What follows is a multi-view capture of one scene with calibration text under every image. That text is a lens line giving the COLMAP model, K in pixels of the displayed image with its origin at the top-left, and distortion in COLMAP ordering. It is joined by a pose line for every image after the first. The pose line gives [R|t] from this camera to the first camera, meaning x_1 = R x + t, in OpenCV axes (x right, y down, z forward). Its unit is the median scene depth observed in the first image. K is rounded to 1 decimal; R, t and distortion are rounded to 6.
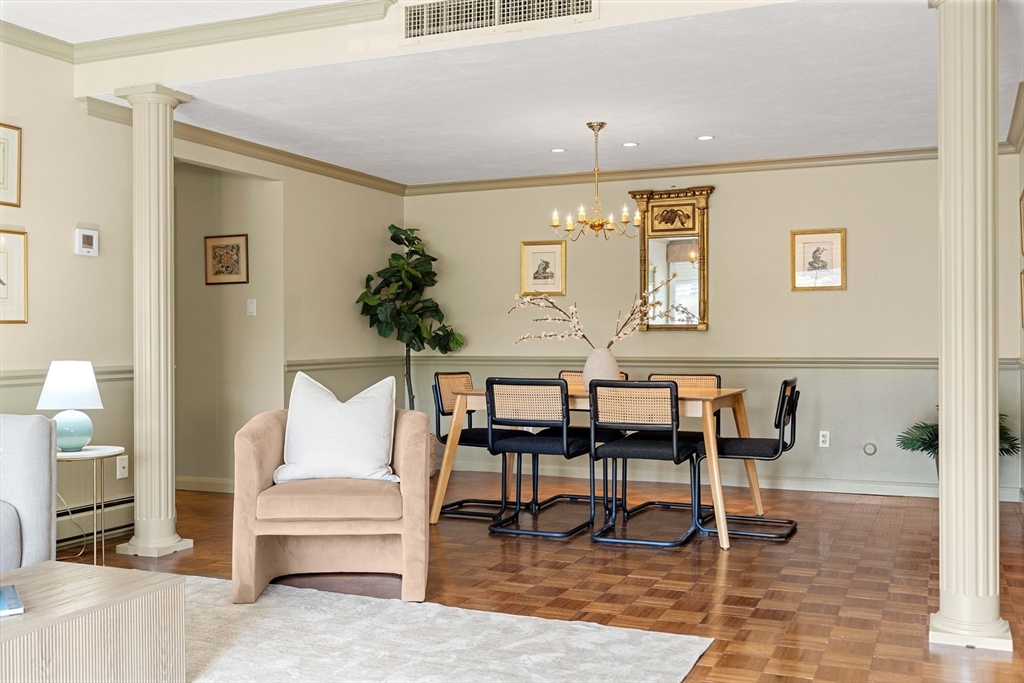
lens RADIAL K [[1000.2, 0, 512.9], [0, 1000.2, 338.1], [0, 0, 1]] dist [0.010782, 0.009268]
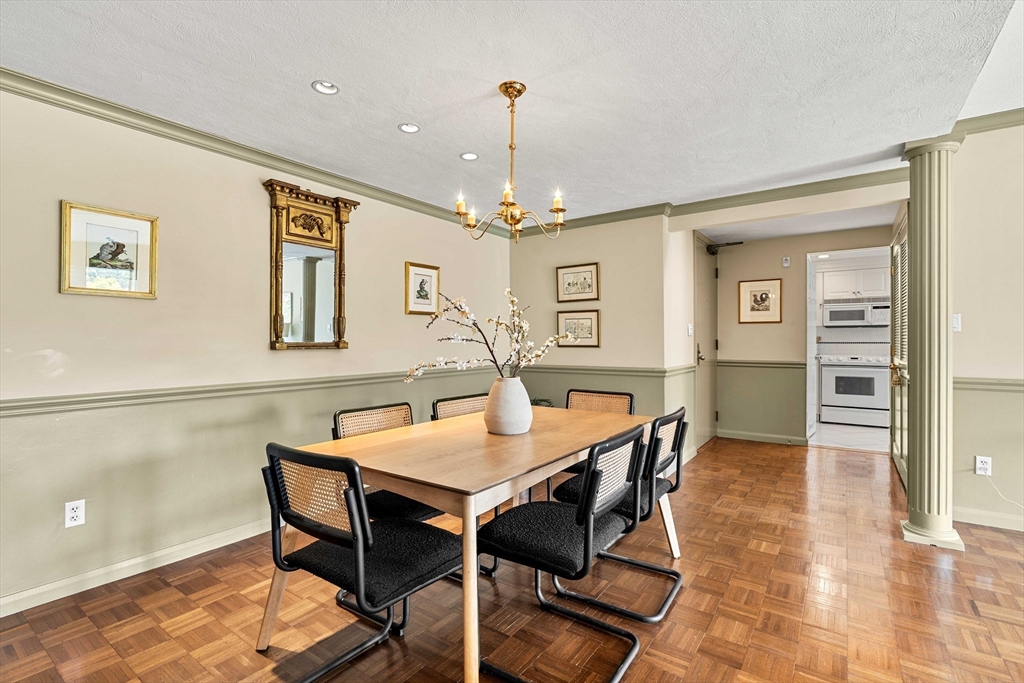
lens RADIAL K [[467.8, 0, 514.5], [0, 467.8, 341.9], [0, 0, 1]] dist [-0.007341, 0.000427]
pose [[0.209303, -0.000416, 0.977851, -0.216382], [0.002463, 0.999997, -0.000101, -0.013785], [-0.977848, 0.002429, 0.209303, 0.740781]]
